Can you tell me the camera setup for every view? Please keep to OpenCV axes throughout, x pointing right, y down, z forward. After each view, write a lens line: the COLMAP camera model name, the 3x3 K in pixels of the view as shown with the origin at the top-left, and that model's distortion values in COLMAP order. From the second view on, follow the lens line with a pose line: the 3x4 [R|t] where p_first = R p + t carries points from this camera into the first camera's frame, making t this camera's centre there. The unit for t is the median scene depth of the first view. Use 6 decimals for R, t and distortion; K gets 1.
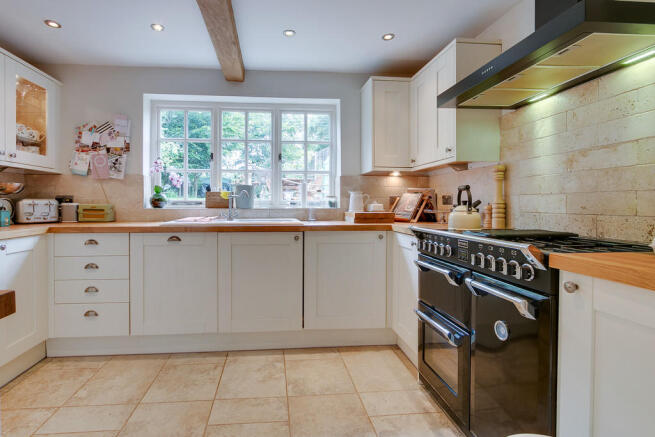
lens RADIAL K [[302.5, 0, 310.4], [0, 302.5, 203.8], [0, 0, 1]] dist [-0.010776, 0.001023]
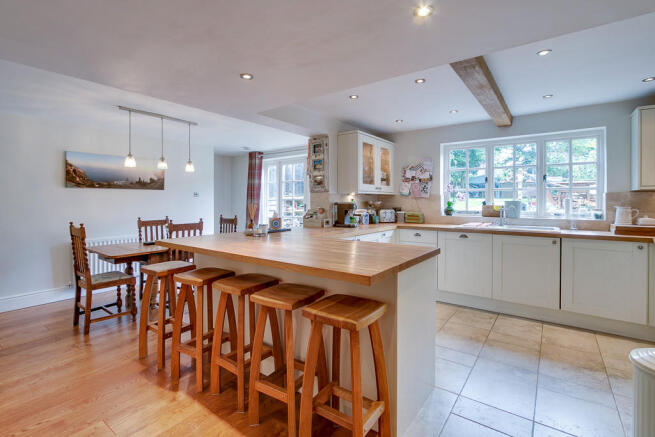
lens RADIAL K [[302.5, 0, 330.2], [0, 302.5, 204.5], [0, 0, 1]] dist [-0.010776, 0.001023]
pose [[0.718785, 0.003374, -0.695225, 0.141881], [0.001503, 0.999978, 0.006407, -0.057321], [0.695231, -0.005650, 0.718764, -0.575424]]
